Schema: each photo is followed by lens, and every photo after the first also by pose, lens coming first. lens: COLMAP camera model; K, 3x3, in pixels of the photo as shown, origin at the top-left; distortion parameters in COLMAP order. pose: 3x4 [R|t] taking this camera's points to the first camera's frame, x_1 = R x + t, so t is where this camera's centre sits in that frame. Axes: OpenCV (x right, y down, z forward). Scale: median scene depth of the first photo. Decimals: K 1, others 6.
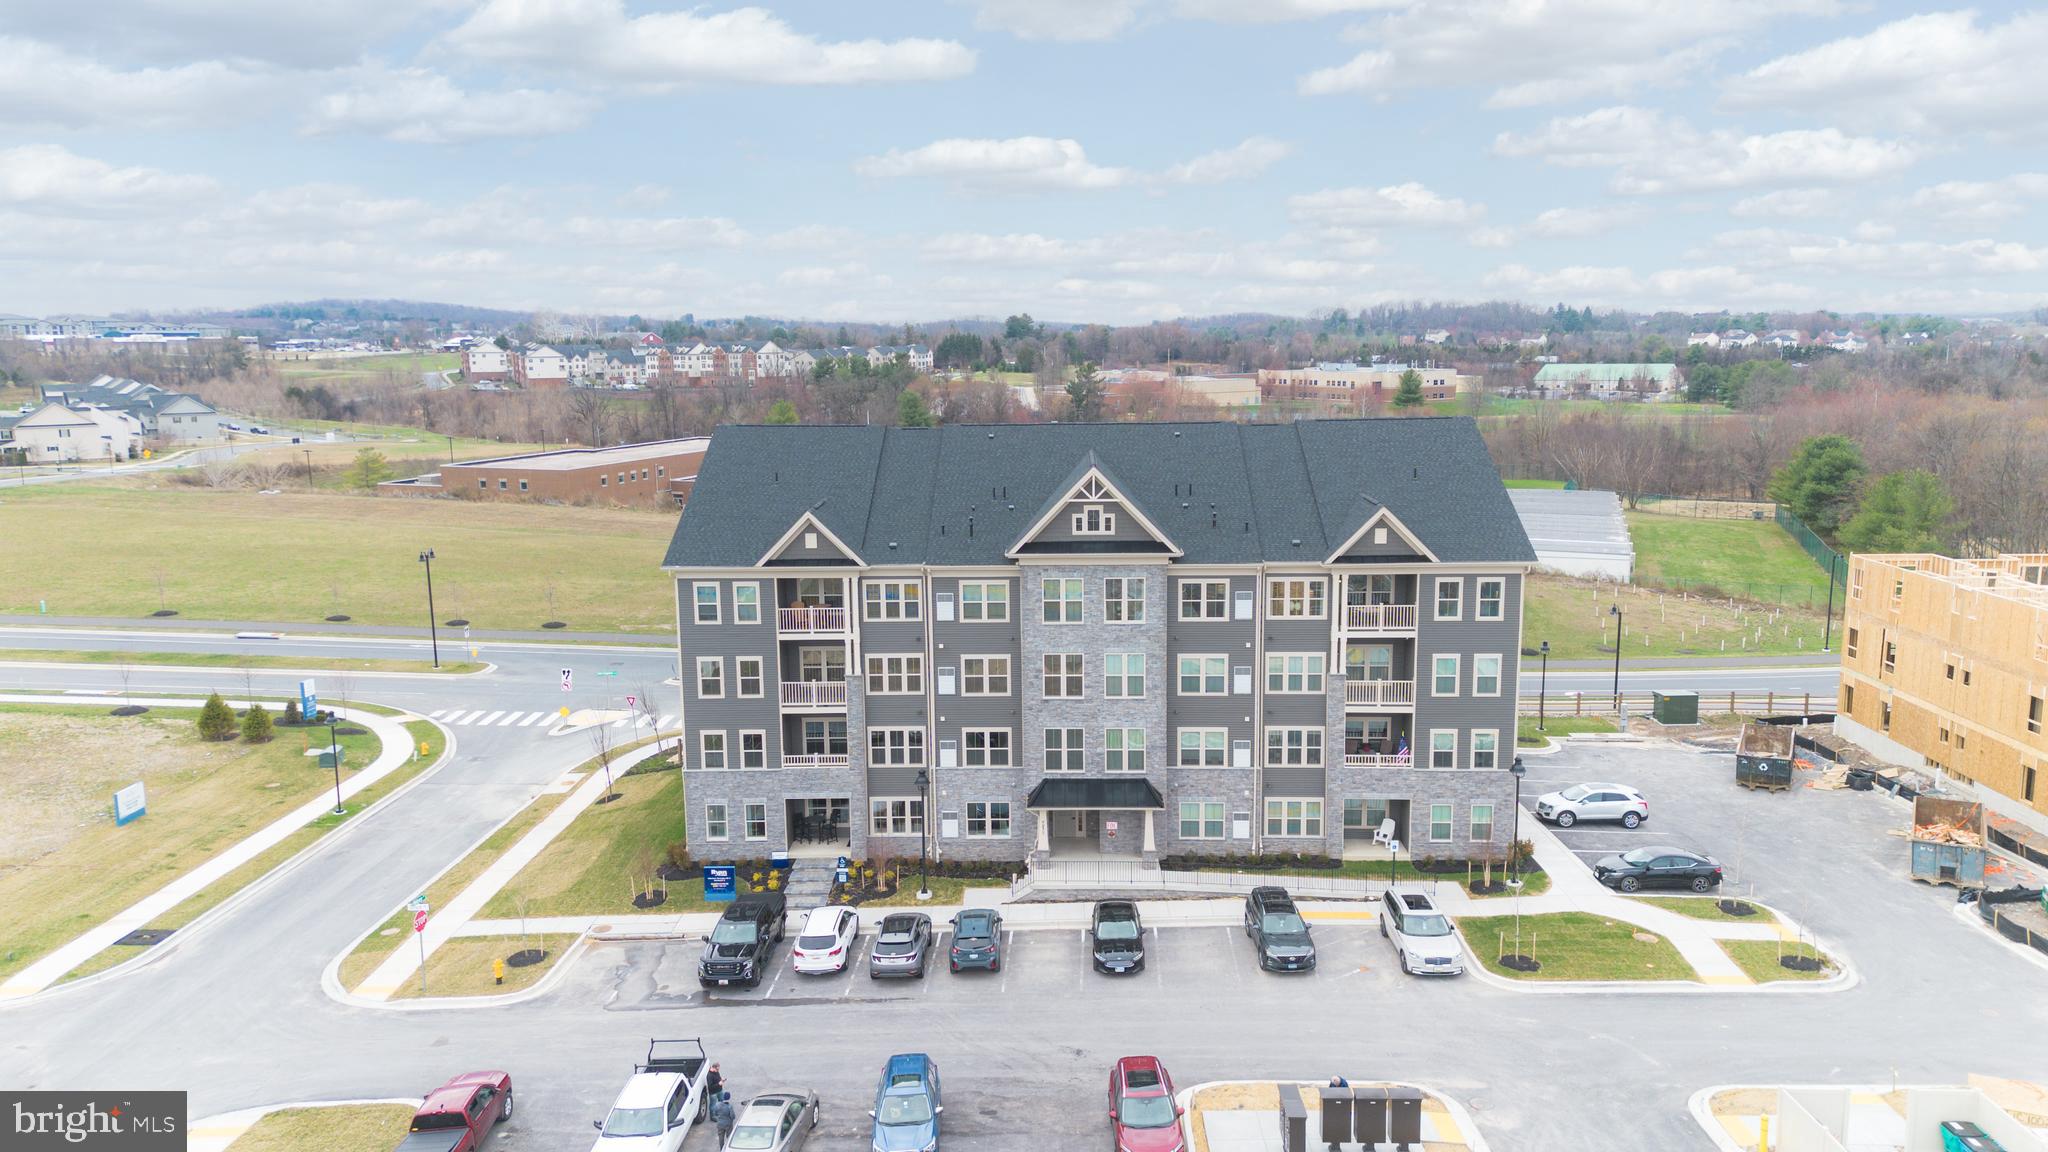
lens RADIAL K [[1427.3, 0, 1027.3], [0, 1427.3, 569.5], [0, 0, 1]] dist [0.144670, -0.124226]
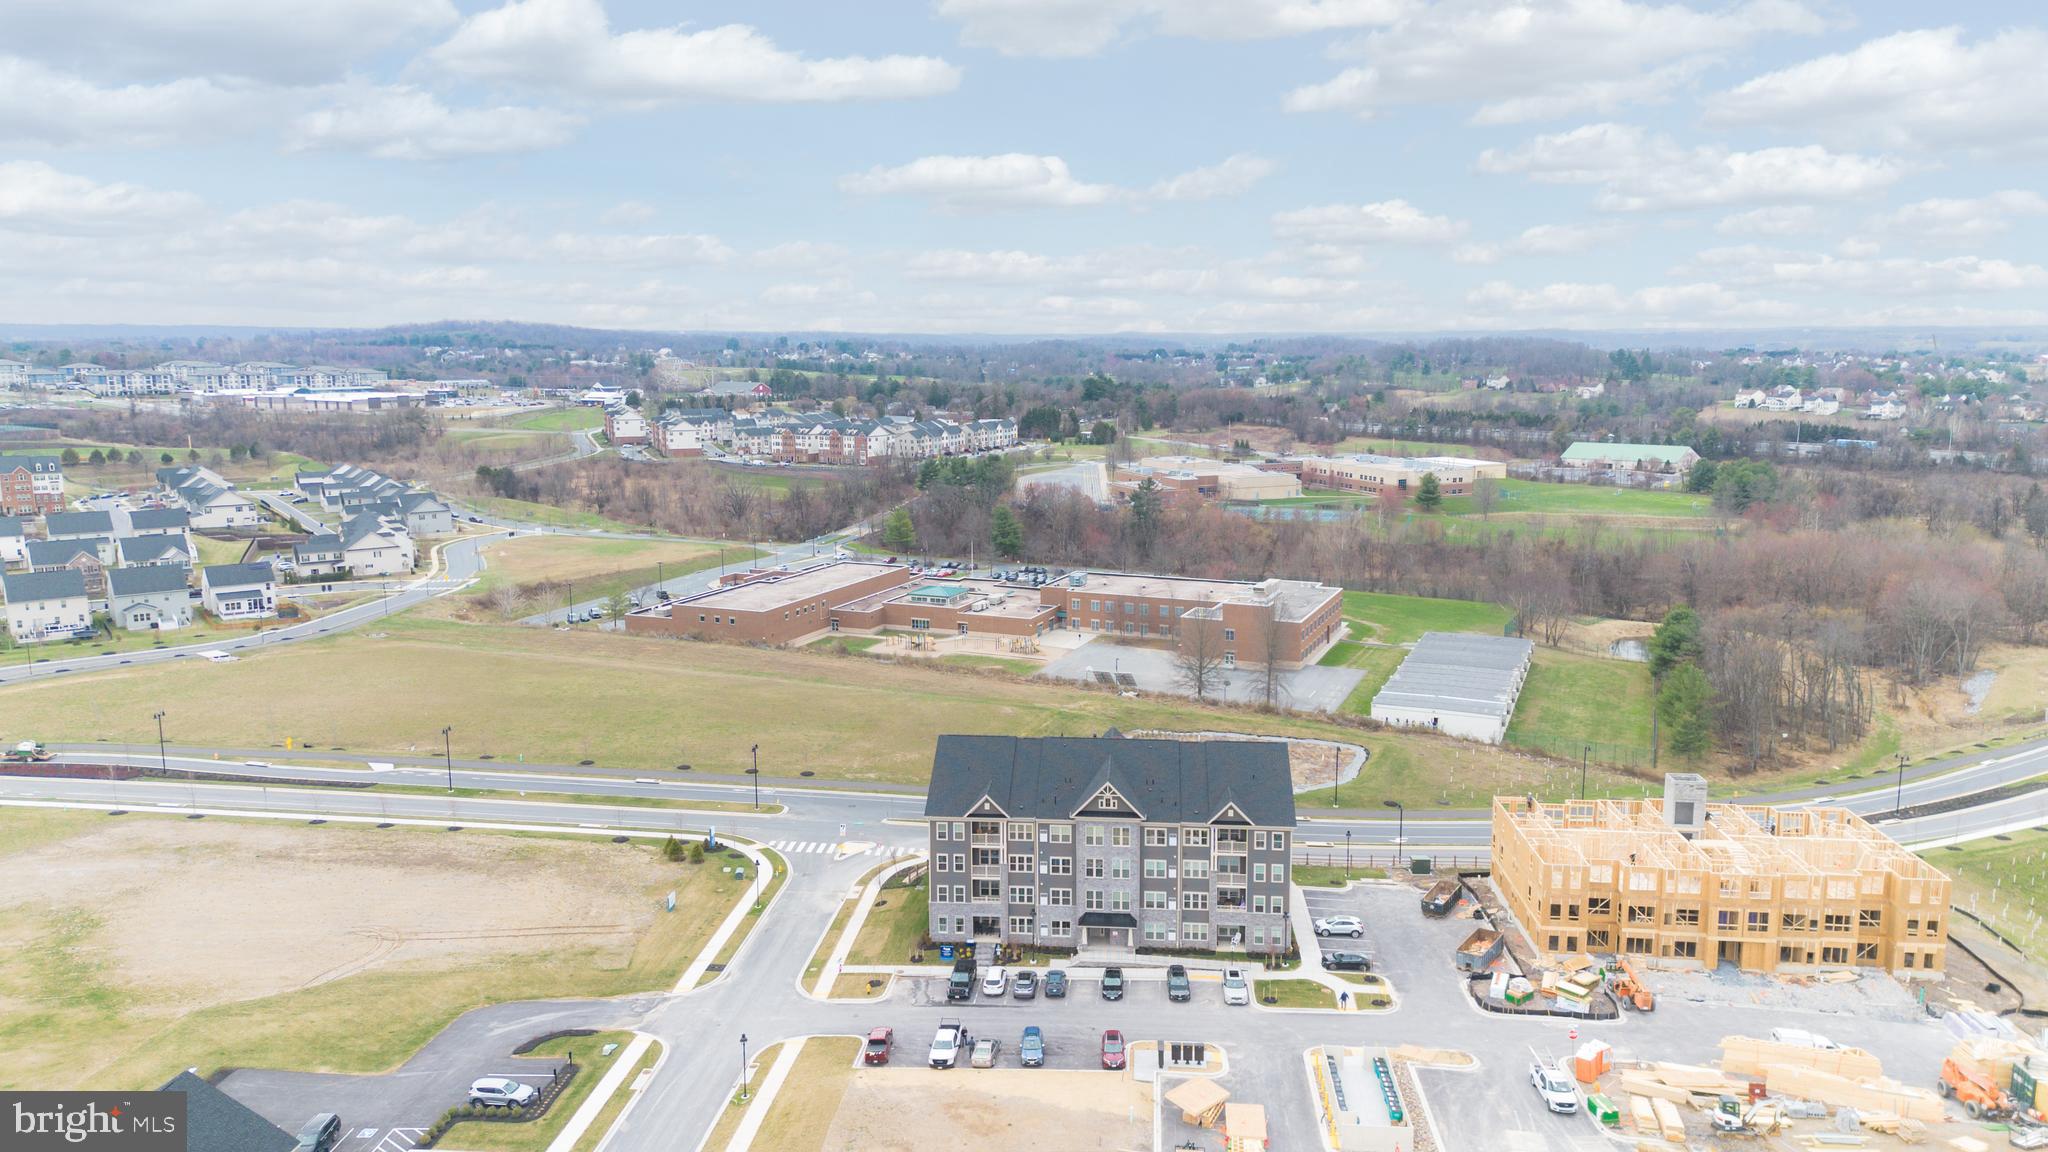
lens RADIAL K [[1427.3, 0, 1027.3], [0, 1427.3, 569.5], [0, 0, 1]] dist [0.144670, -0.124226]
pose [[0.998468, 0.016612, -0.052788, 0.031105], [-0.016678, 0.999861, -0.000808, -0.400665], [0.052767, 0.001688, 0.998605, -1.313702]]
